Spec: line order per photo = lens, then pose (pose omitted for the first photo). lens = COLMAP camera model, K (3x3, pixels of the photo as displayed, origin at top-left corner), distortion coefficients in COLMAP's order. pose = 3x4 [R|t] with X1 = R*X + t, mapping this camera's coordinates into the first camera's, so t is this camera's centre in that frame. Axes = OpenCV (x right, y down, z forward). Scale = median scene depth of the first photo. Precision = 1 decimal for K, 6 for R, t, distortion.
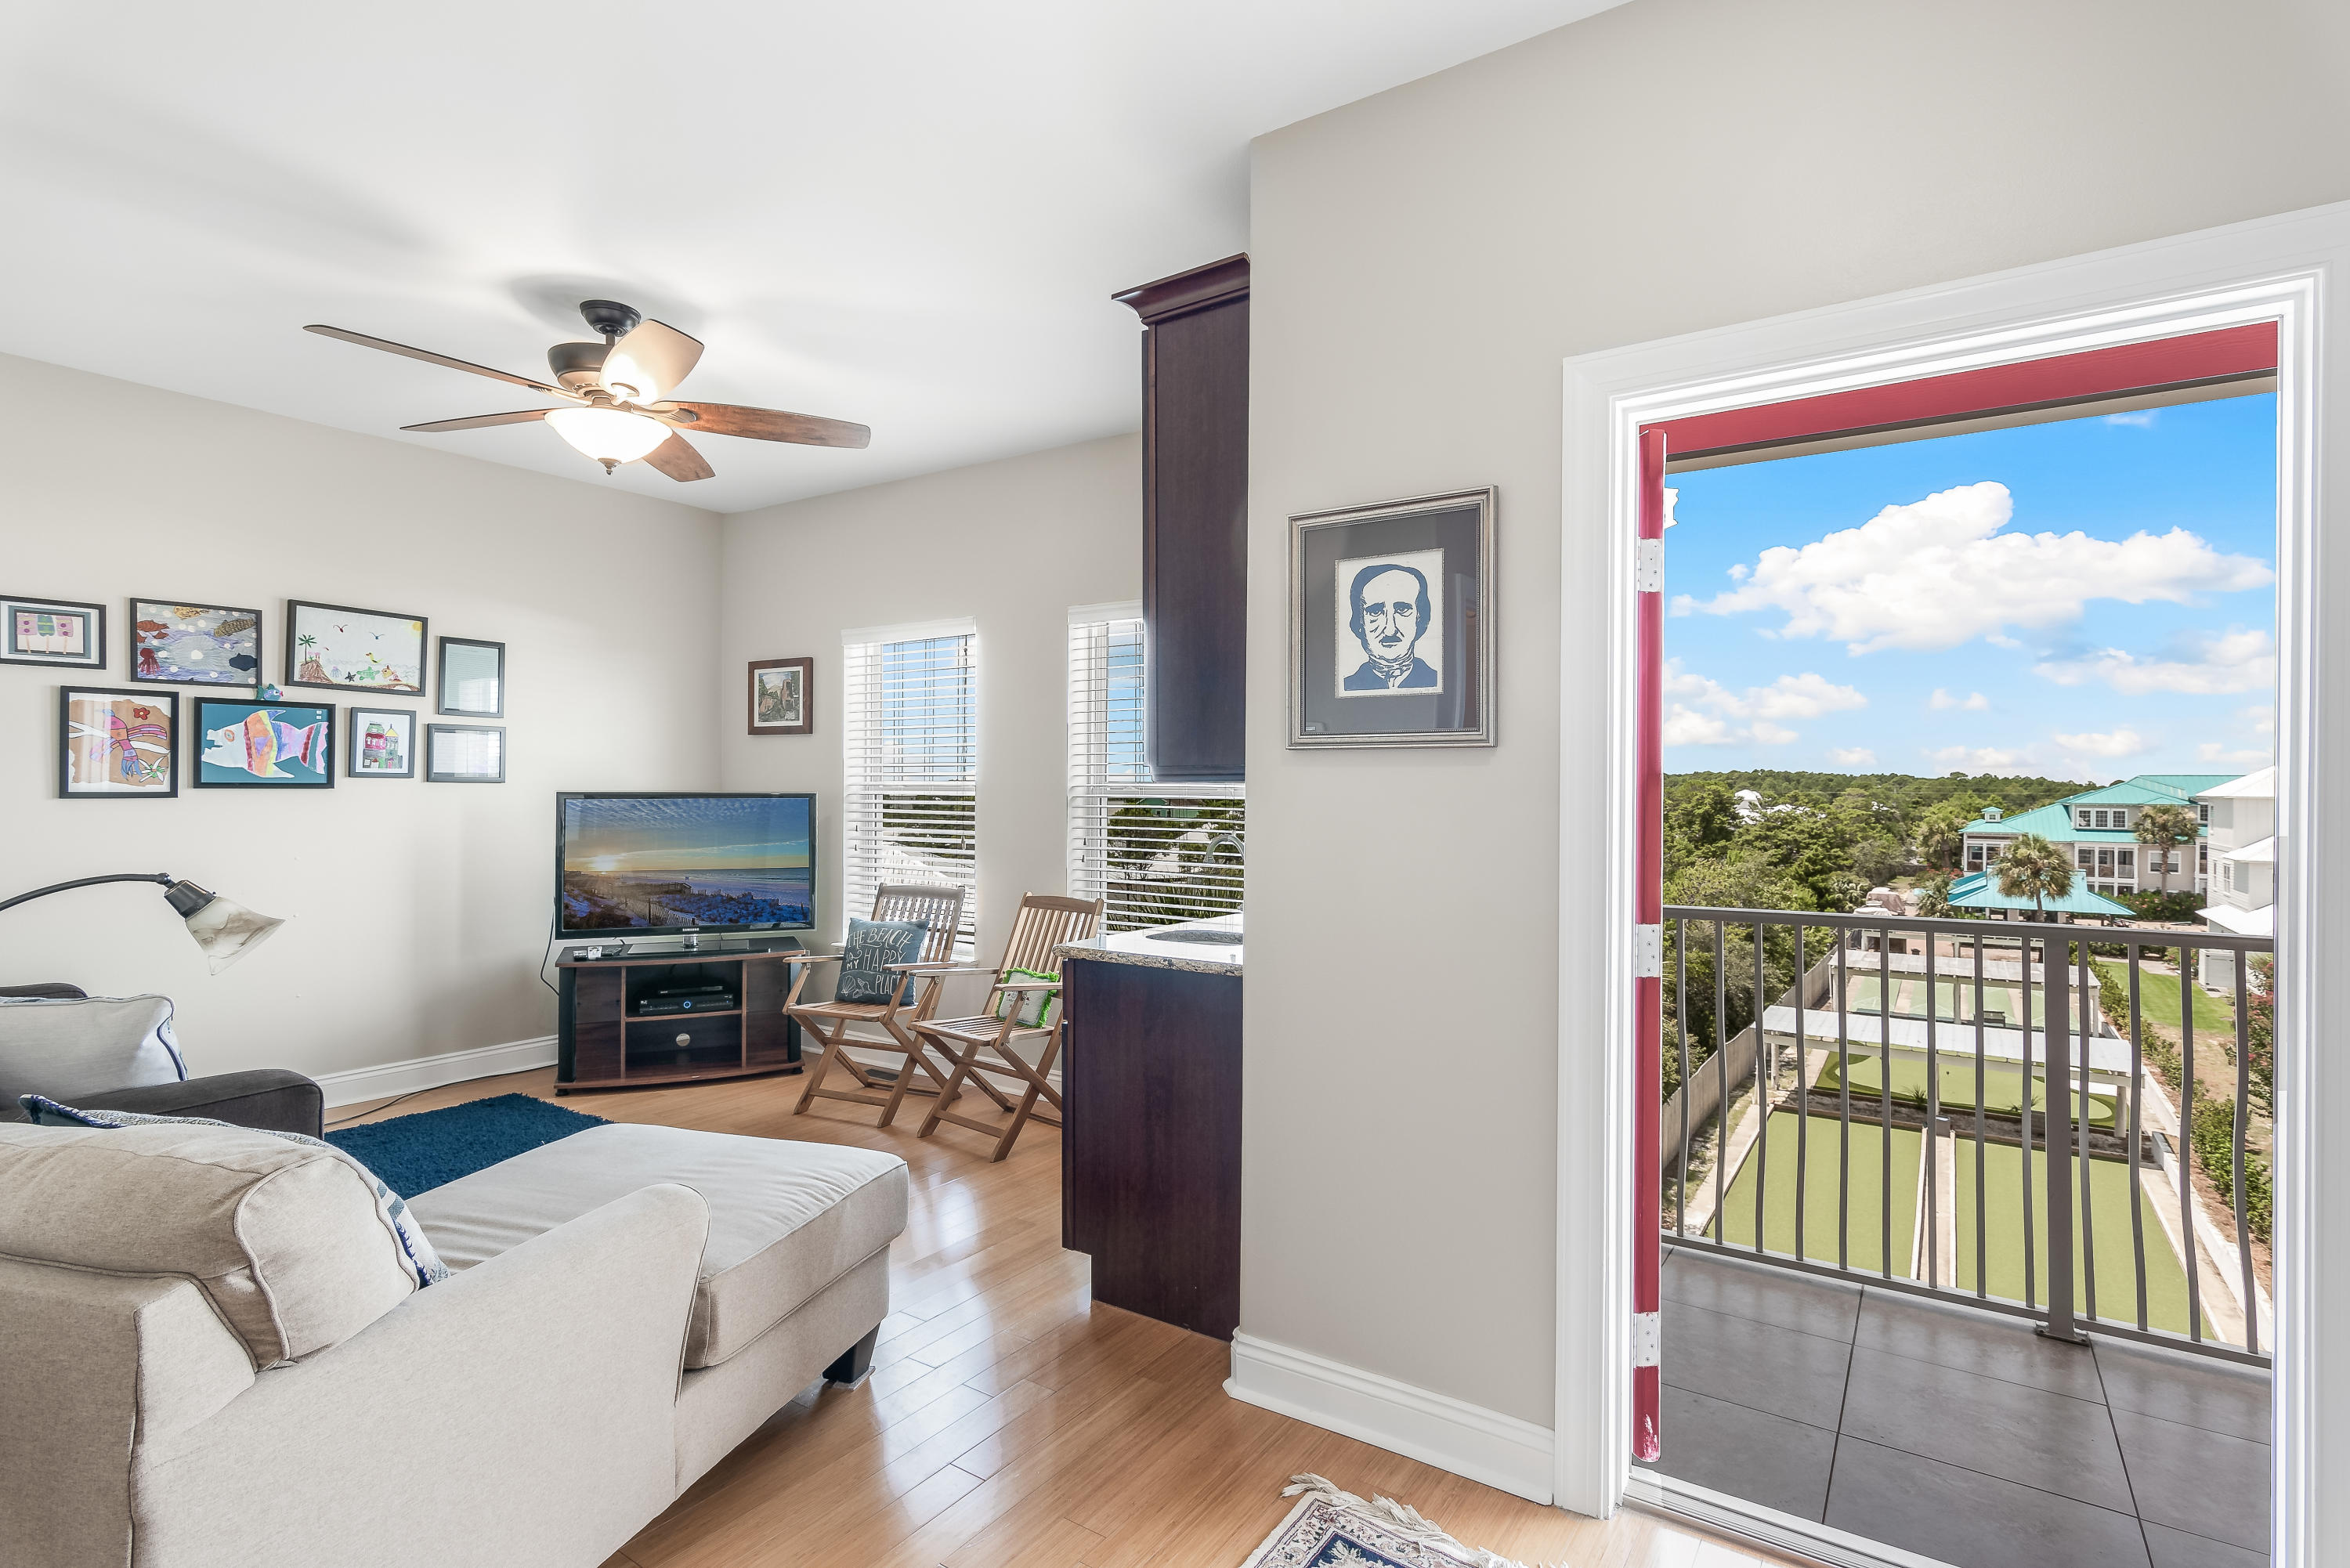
lens RADIAL K [[1129.1, 0, 1182.0], [0, 1129.1, 773.4], [0, 0, 1]] dist [-0.000460, -0.000008]
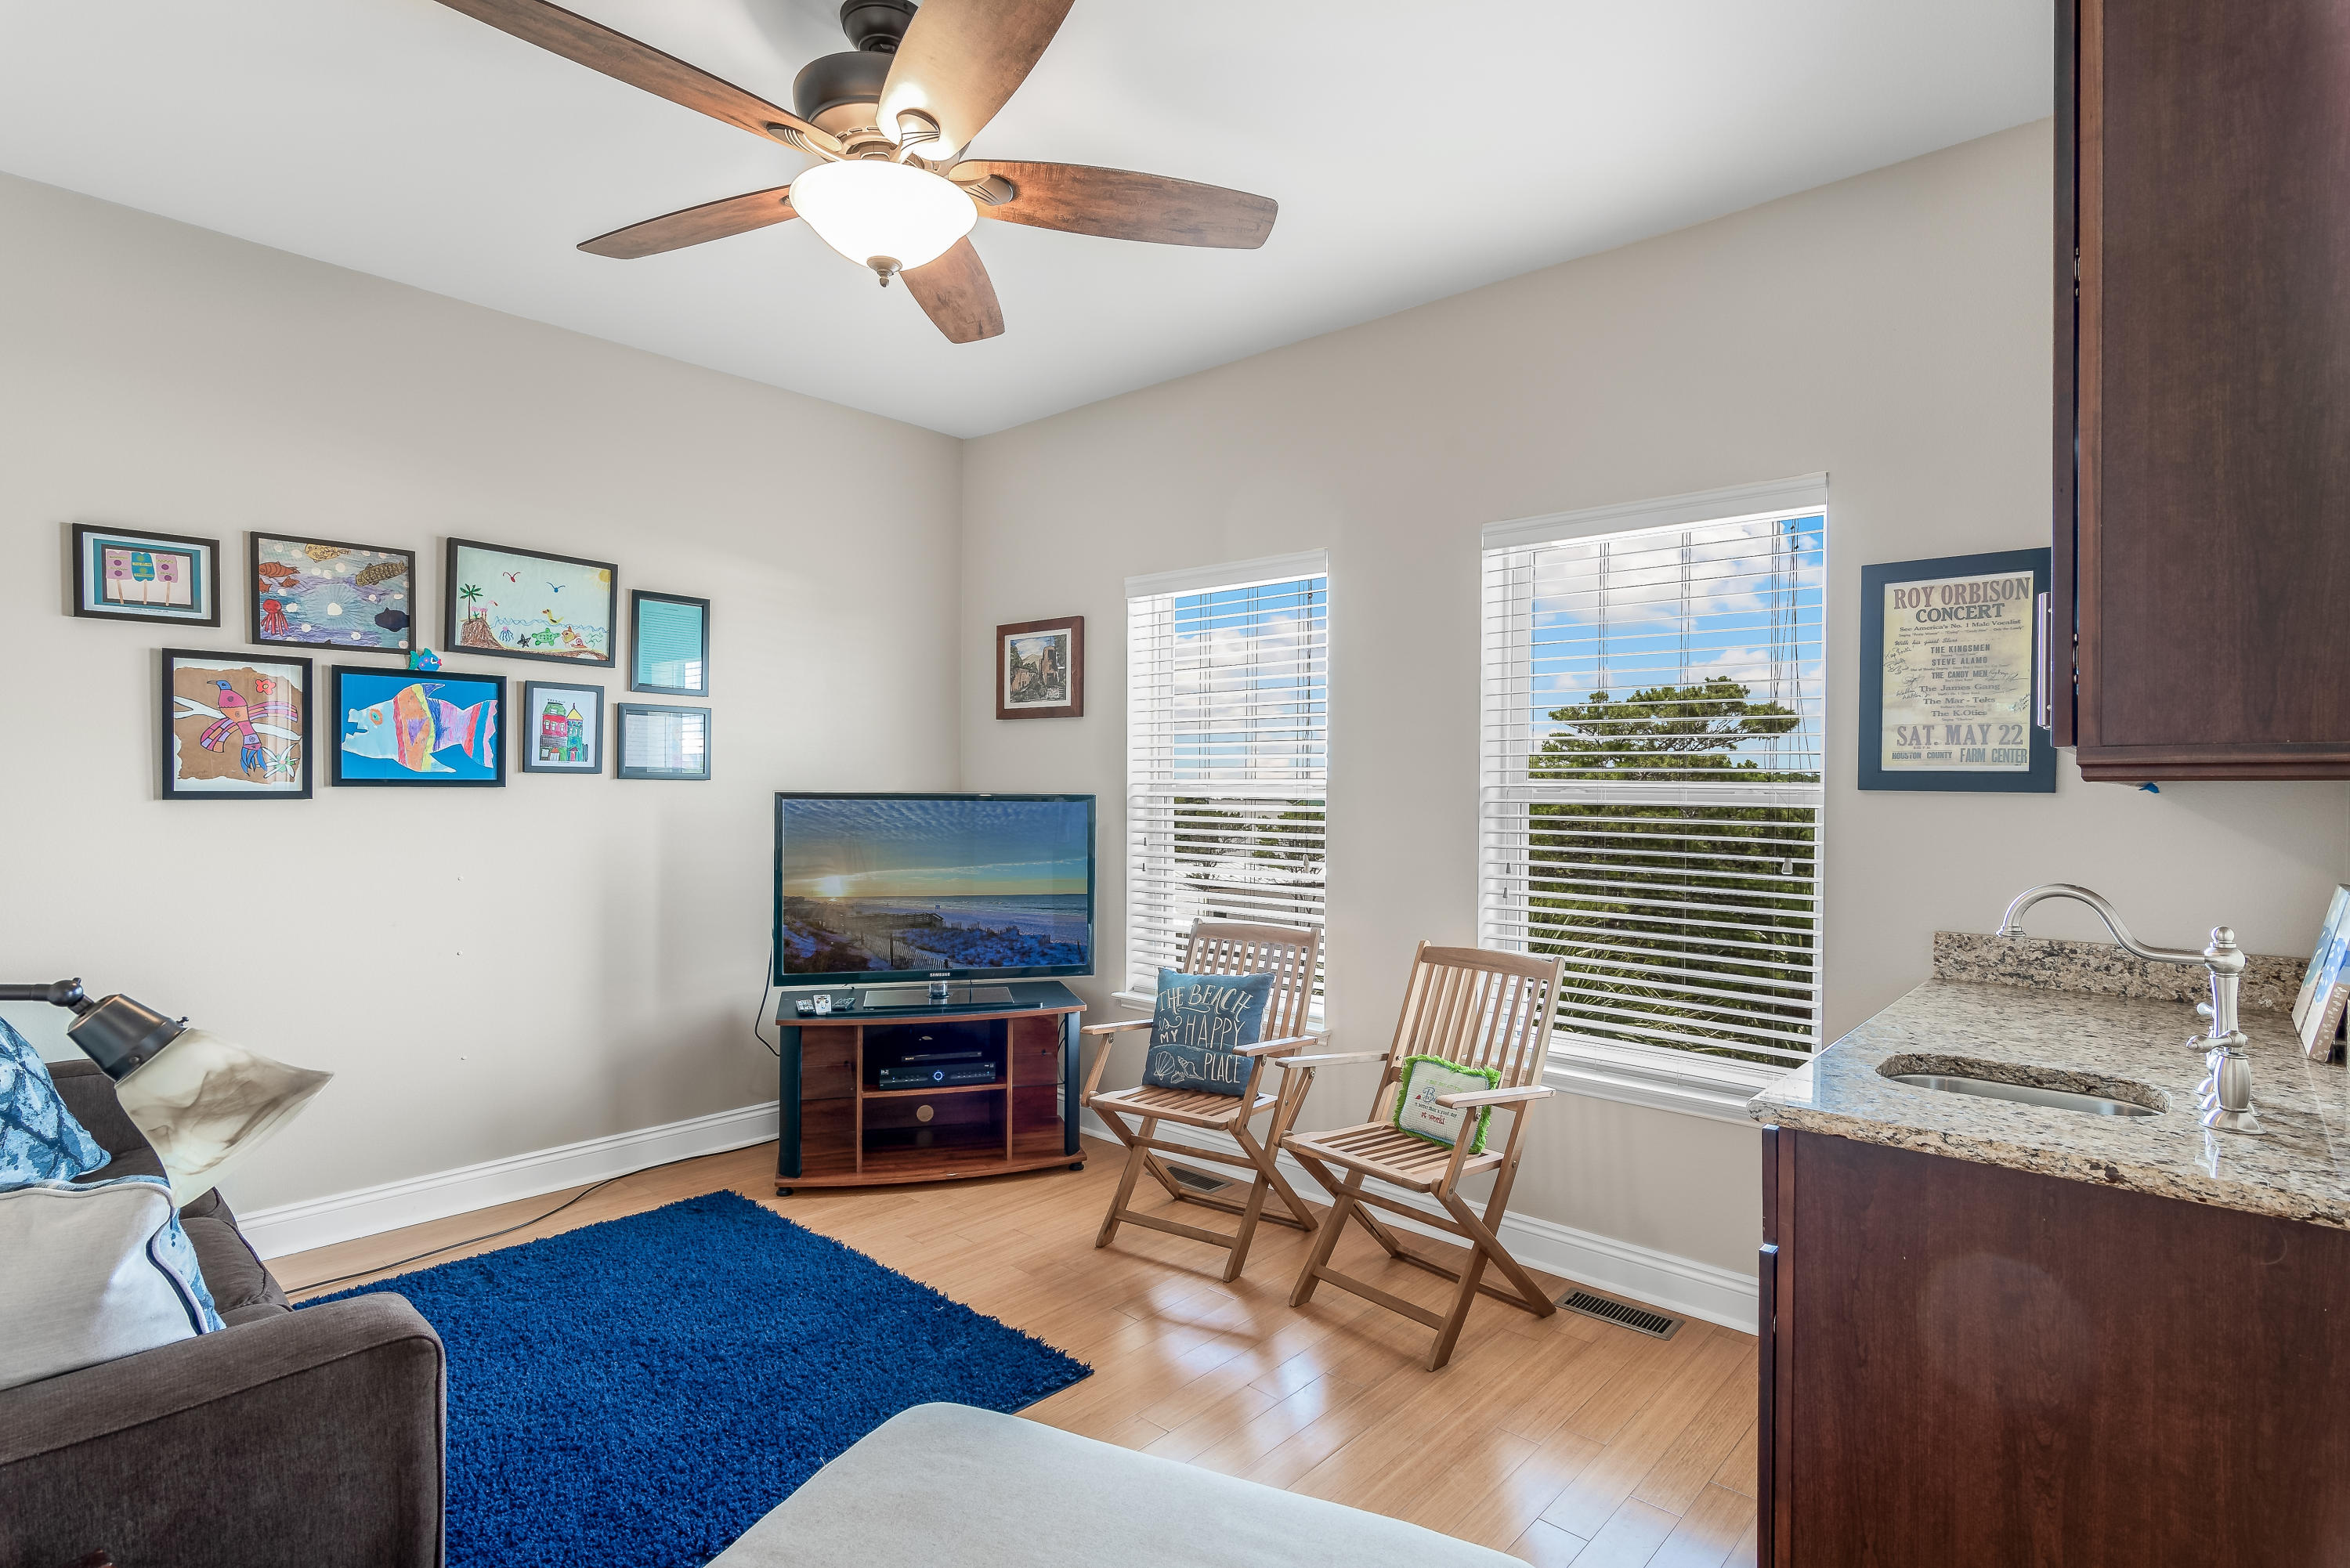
lens RADIAL K [[1157.5, 0, 1175.0], [0, 1157.5, 784.0], [0, 0, 1]] dist [-0.000005, -0.000230]
pose [[0.990072, 0.002300, -0.140541, -0.191158], [-0.000878, 0.999948, 0.010176, 0.002979], [0.140557, -0.009951, 0.990023, 0.286587]]
